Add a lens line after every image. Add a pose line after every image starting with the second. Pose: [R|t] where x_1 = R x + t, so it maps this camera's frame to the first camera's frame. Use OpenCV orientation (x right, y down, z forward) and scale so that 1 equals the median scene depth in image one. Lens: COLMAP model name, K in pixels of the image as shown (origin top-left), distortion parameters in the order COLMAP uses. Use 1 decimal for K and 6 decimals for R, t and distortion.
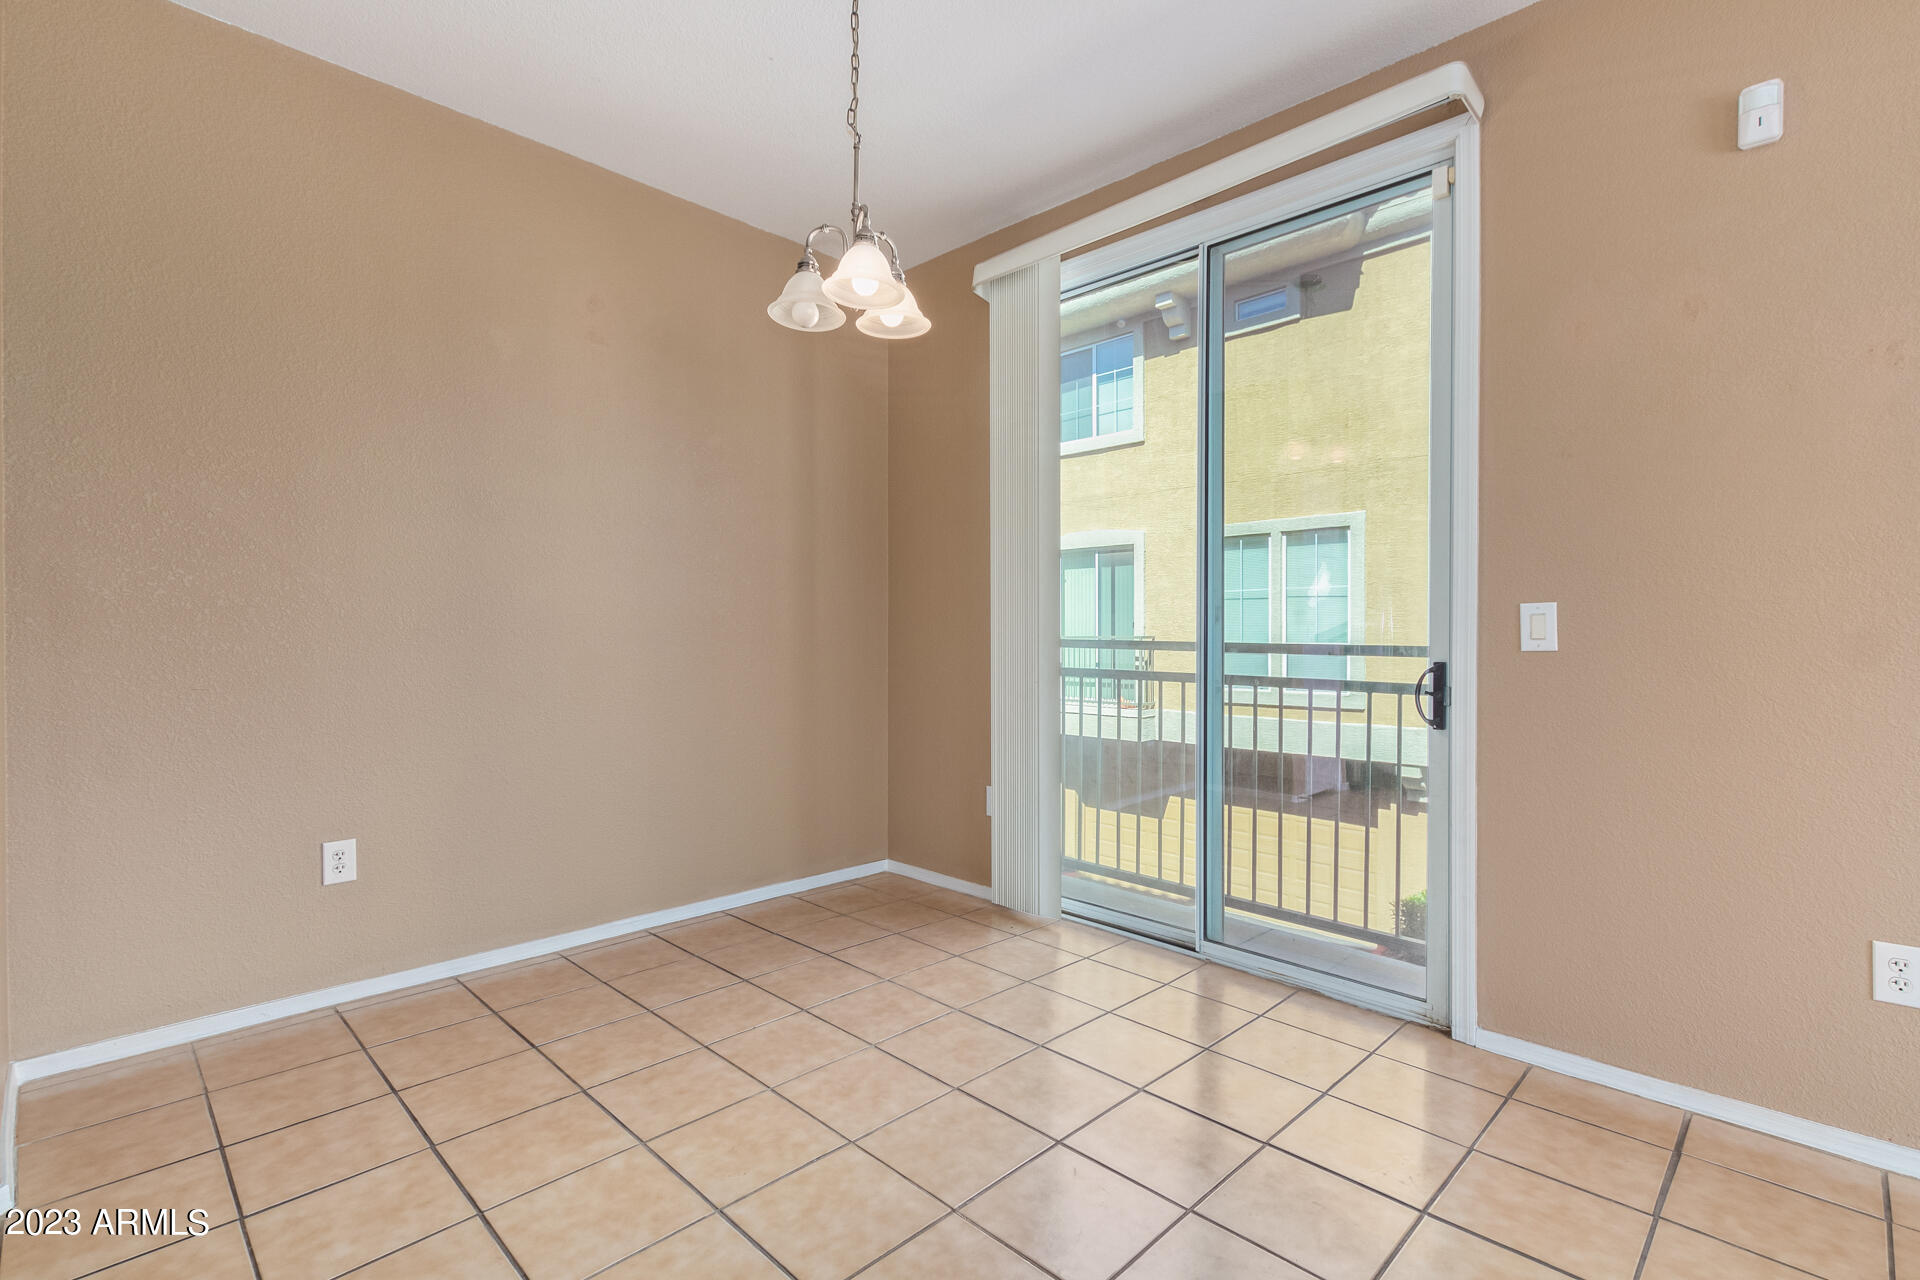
lens RADIAL K [[871.4, 0, 966.4], [0, 871.4, 641.5], [0, 0, 1]] dist [0.009372, -0.003935]
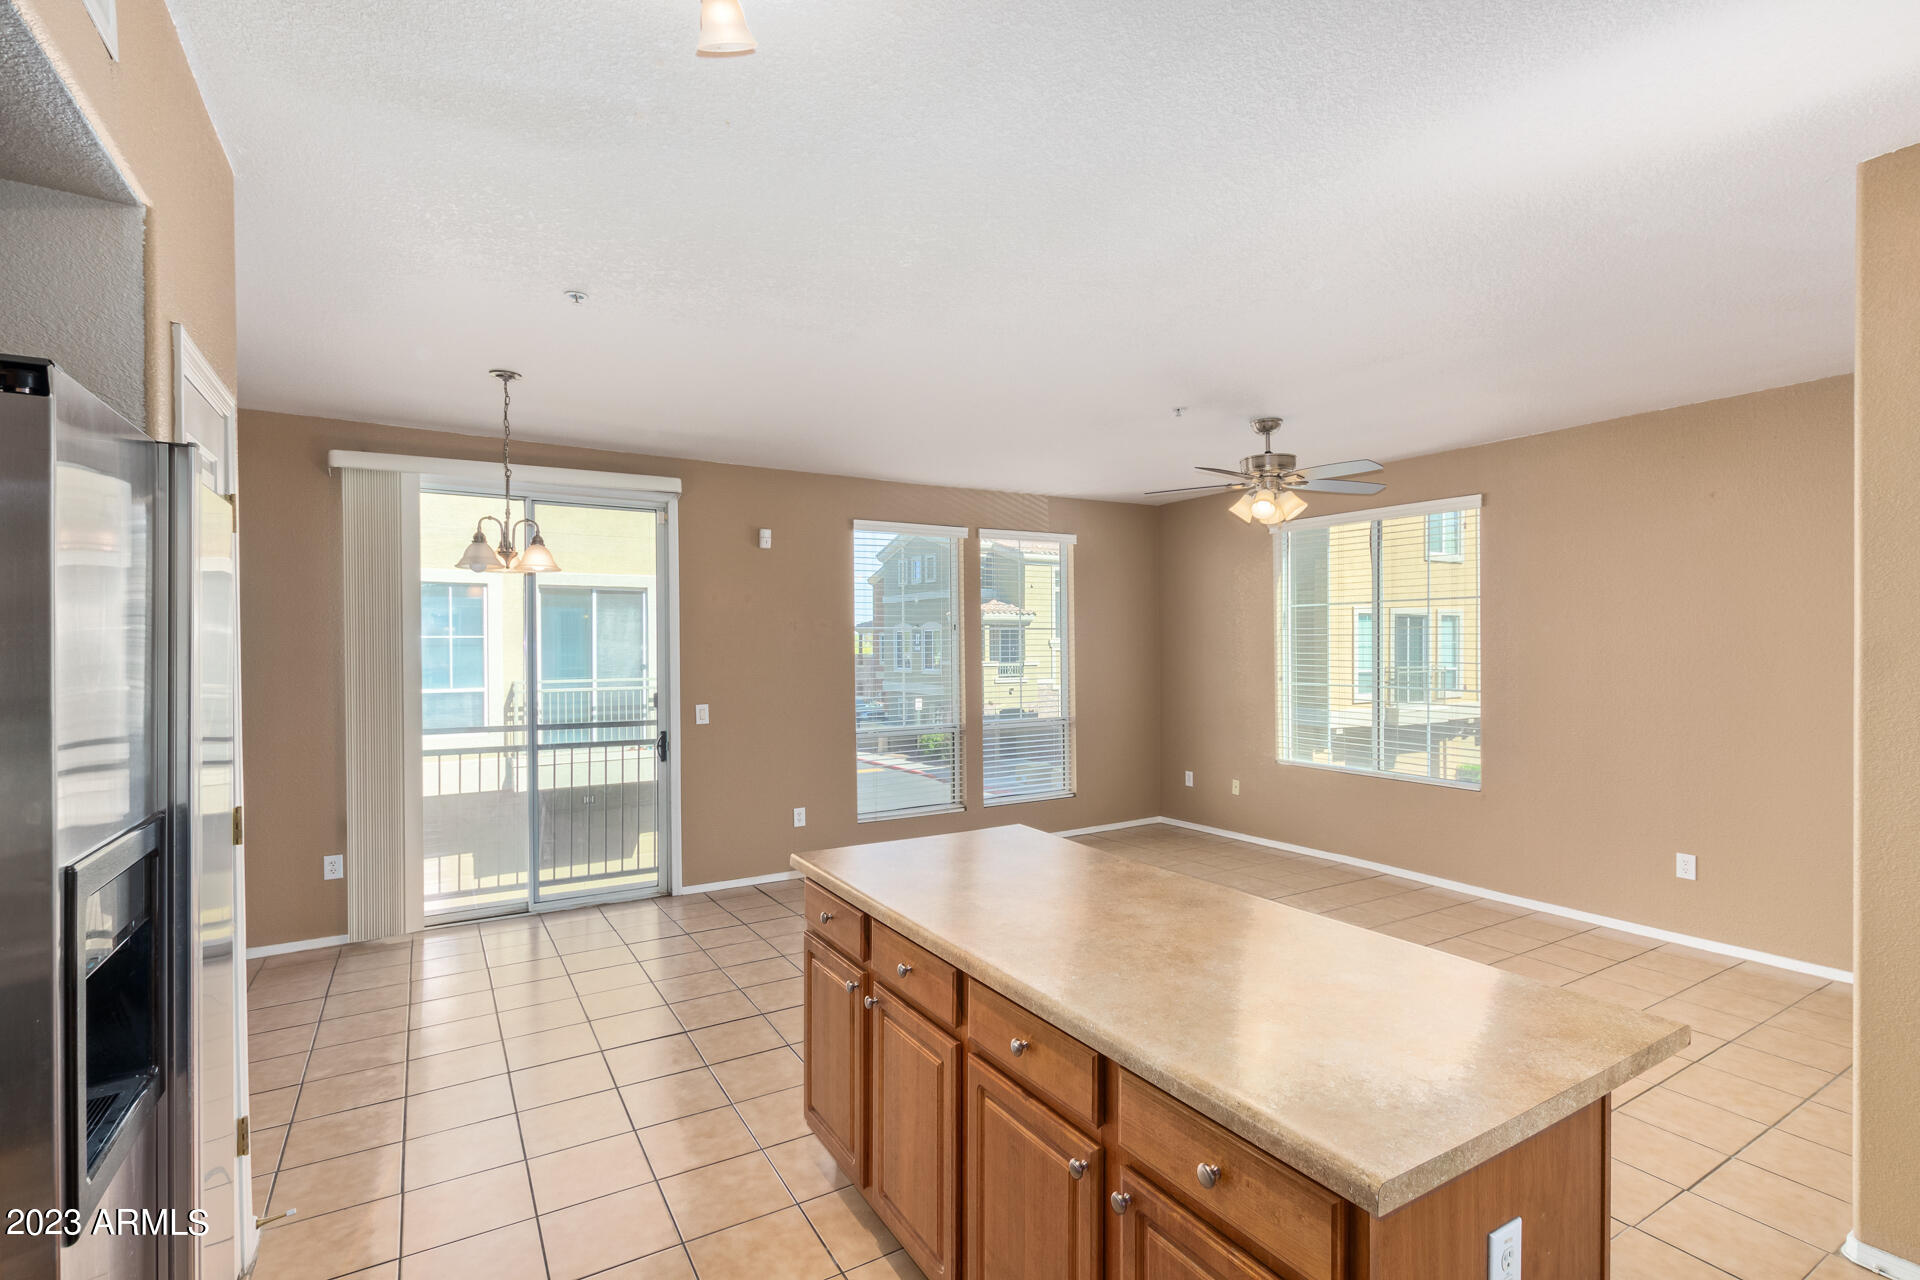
lens RADIAL K [[885.0, 0, 968.4], [0, 885.0, 650.9], [0, 0, 1]] dist [0.011325, -0.006505]
pose [[0.241277, -0.005606, 0.970440, -1.342921], [0.011504, 0.999930, 0.002916, -0.163816], [-0.970388, 0.010460, 0.241324, -0.281171]]
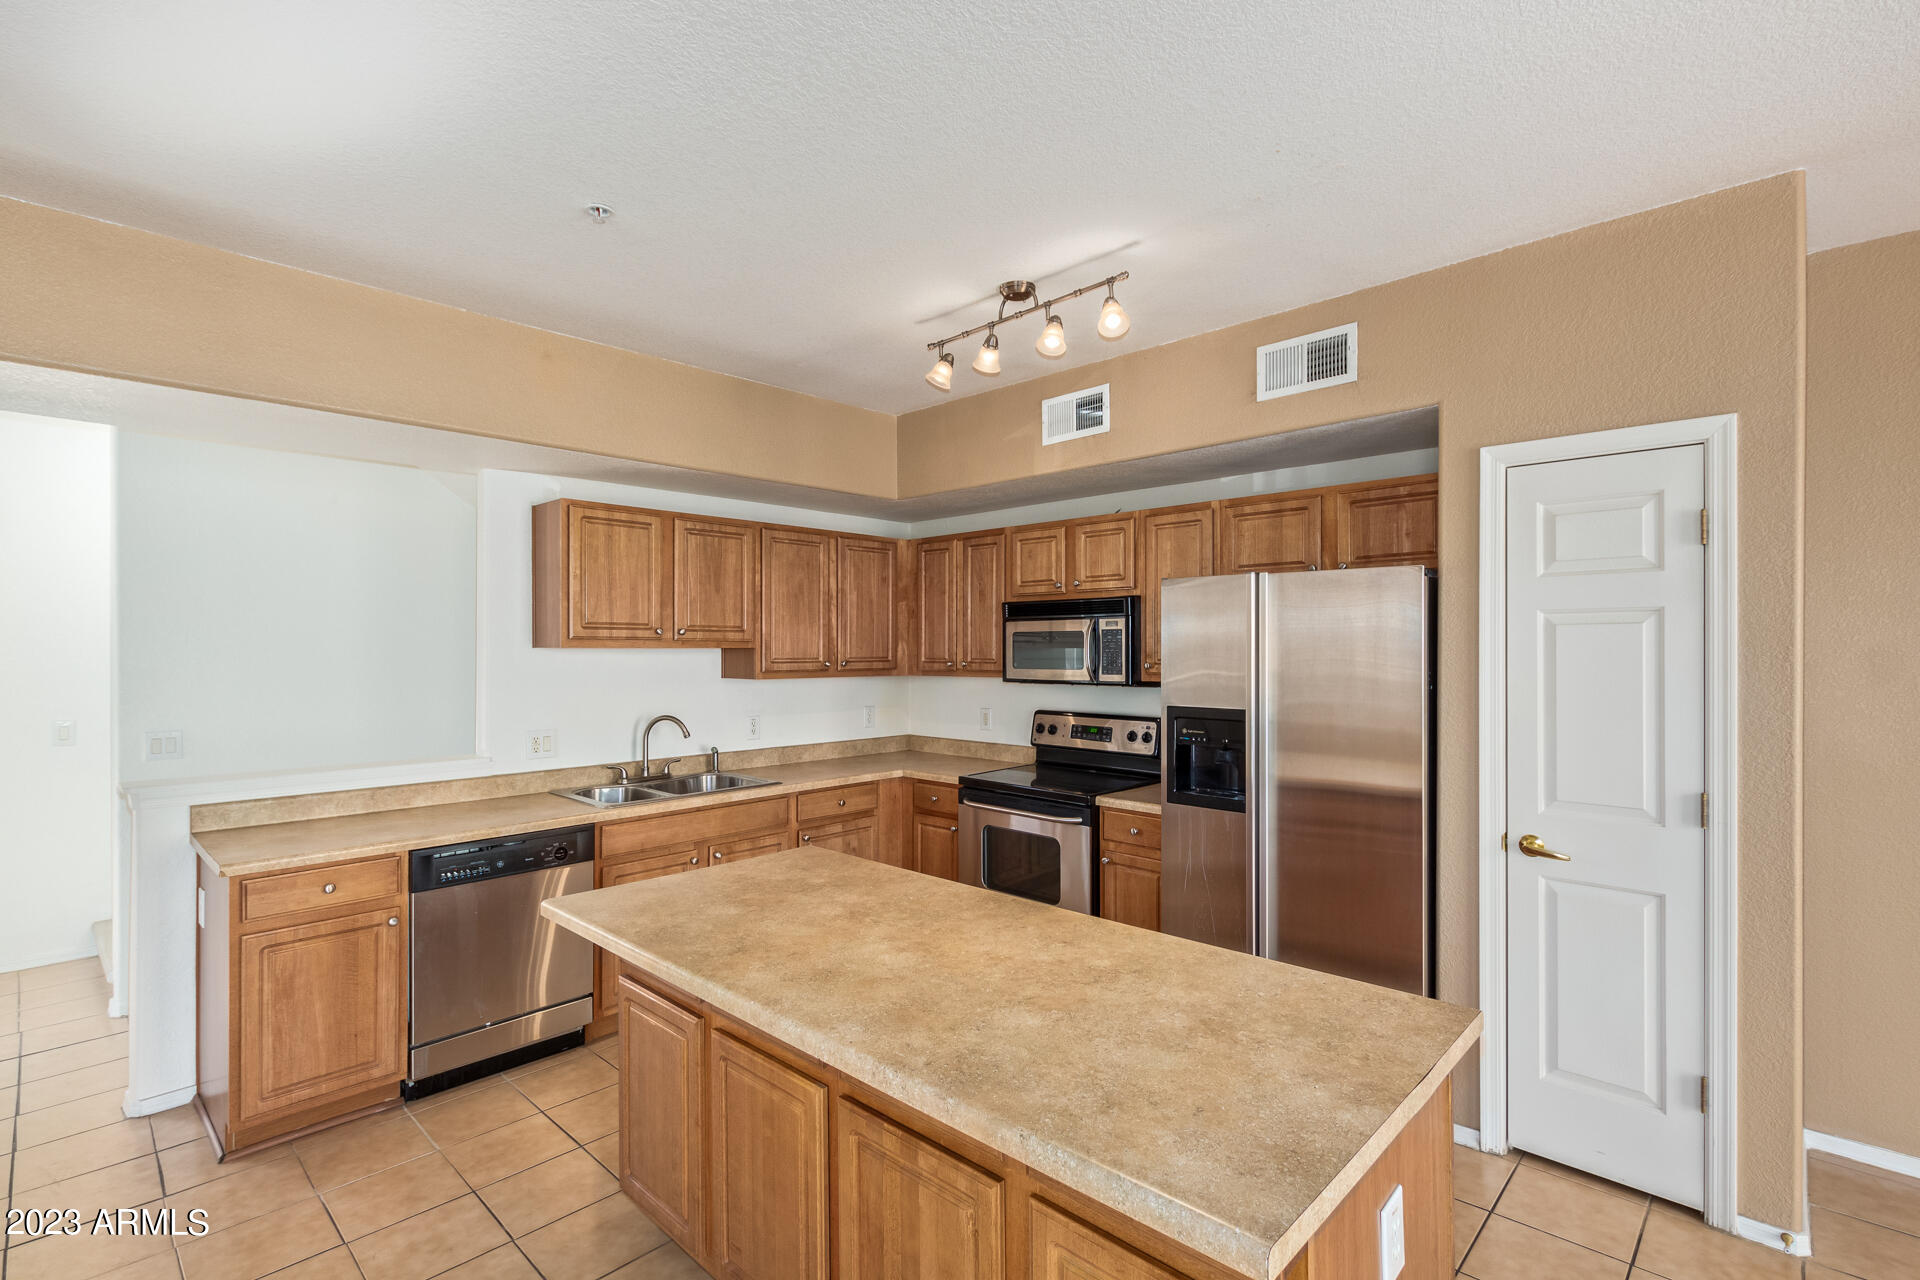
lens RADIAL K [[885.0, 0, 969.3], [0, 885.0, 651.1], [0, 0, 1]] dist [0.011325, -0.006505]
pose [[0.018782, 0.004001, -0.999816, 0.150575], [-0.005999, 0.999974, 0.003889, -0.170059], [0.999806, 0.005925, 0.018806, -0.190397]]
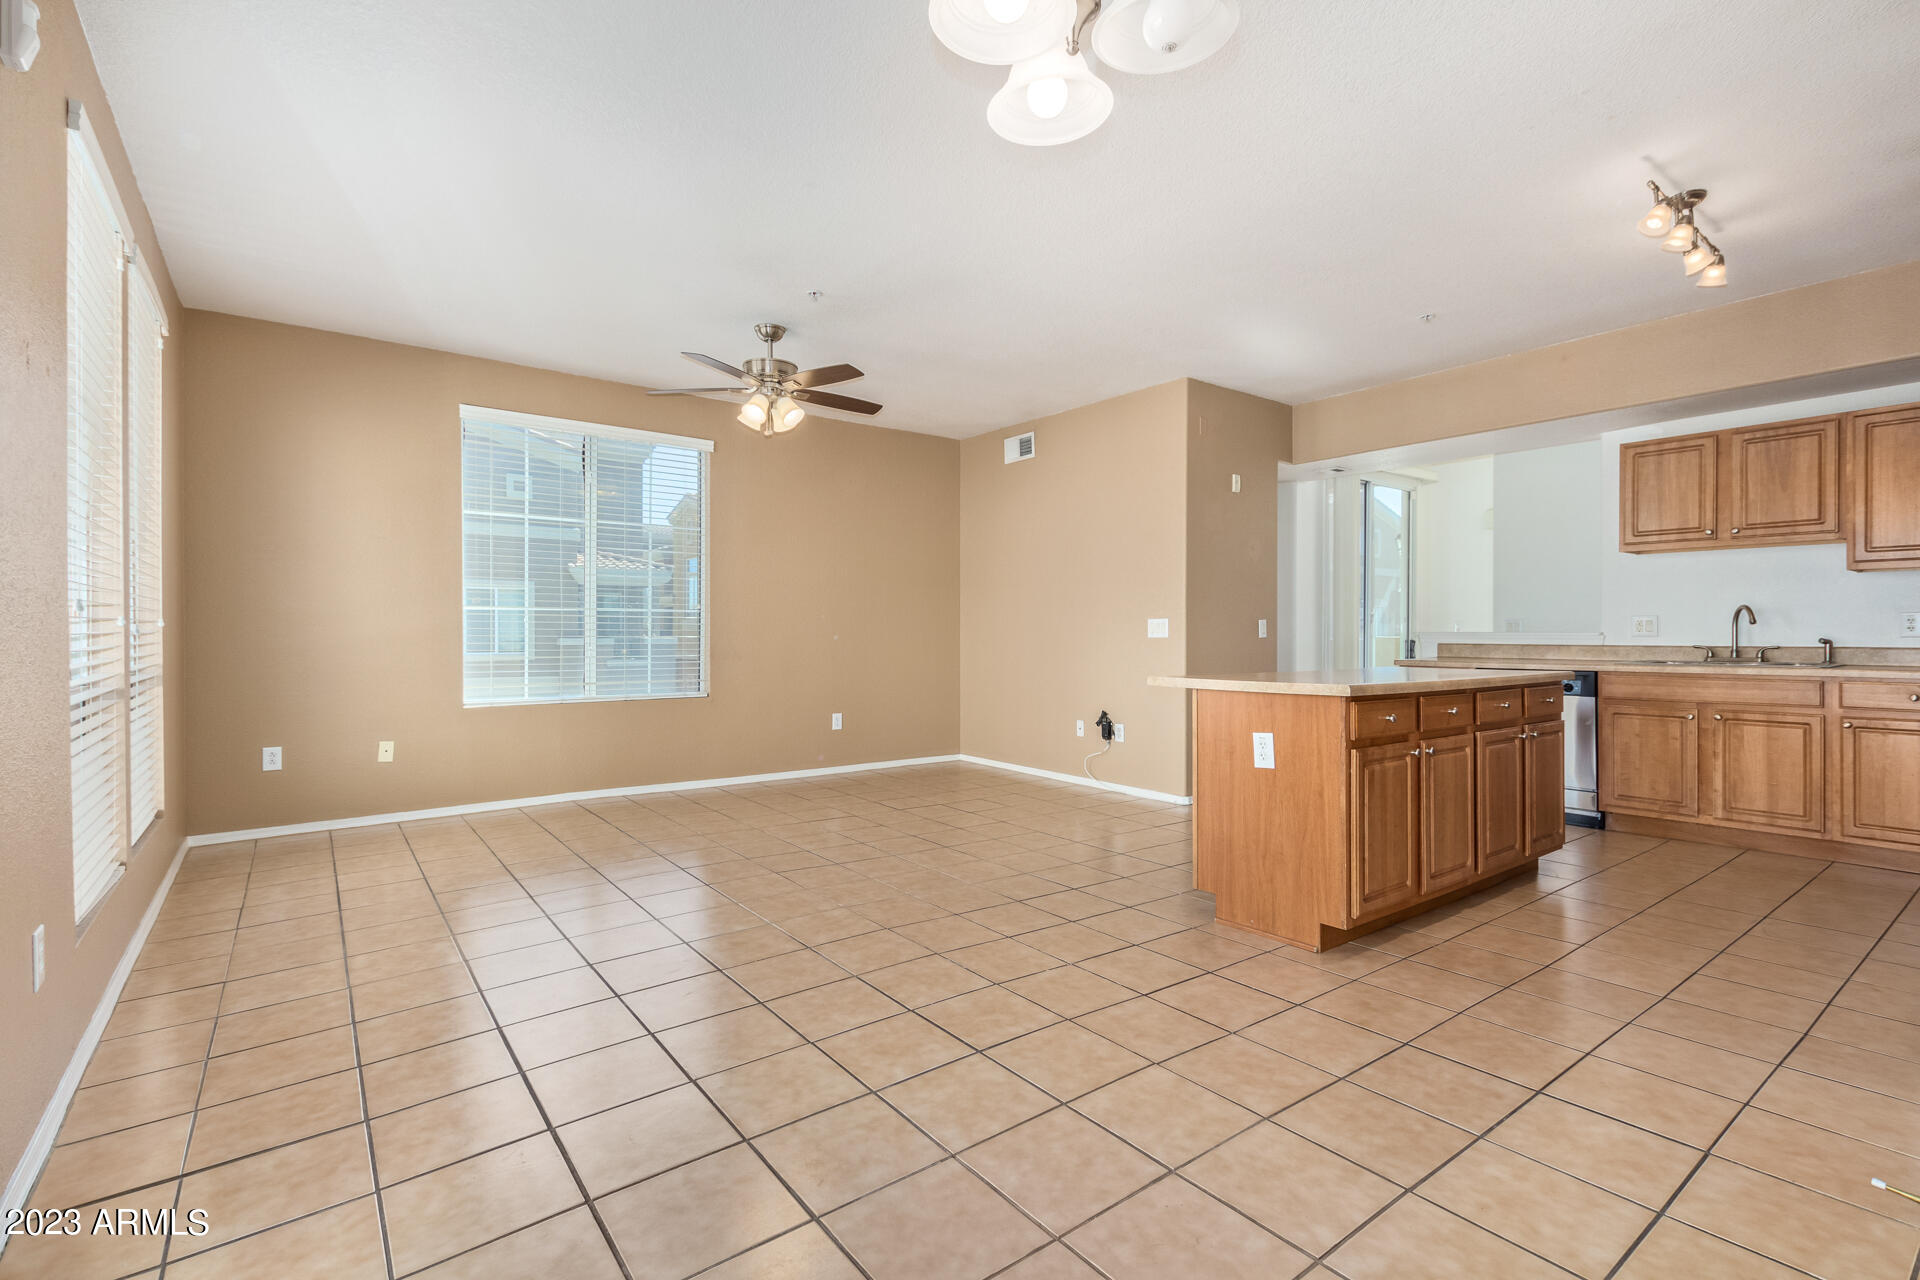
lens RADIAL K [[885.0, 0, 966.1], [0, 885.0, 633.6], [0, 0, 1]] dist [0.011325, -0.006505]
pose [[-0.989832, 0.000467, 0.142242, -0.116016], [0.001517, 0.999972, 0.007269, -0.007437], [-0.142235, 0.007411, -0.989805, 1.291858]]
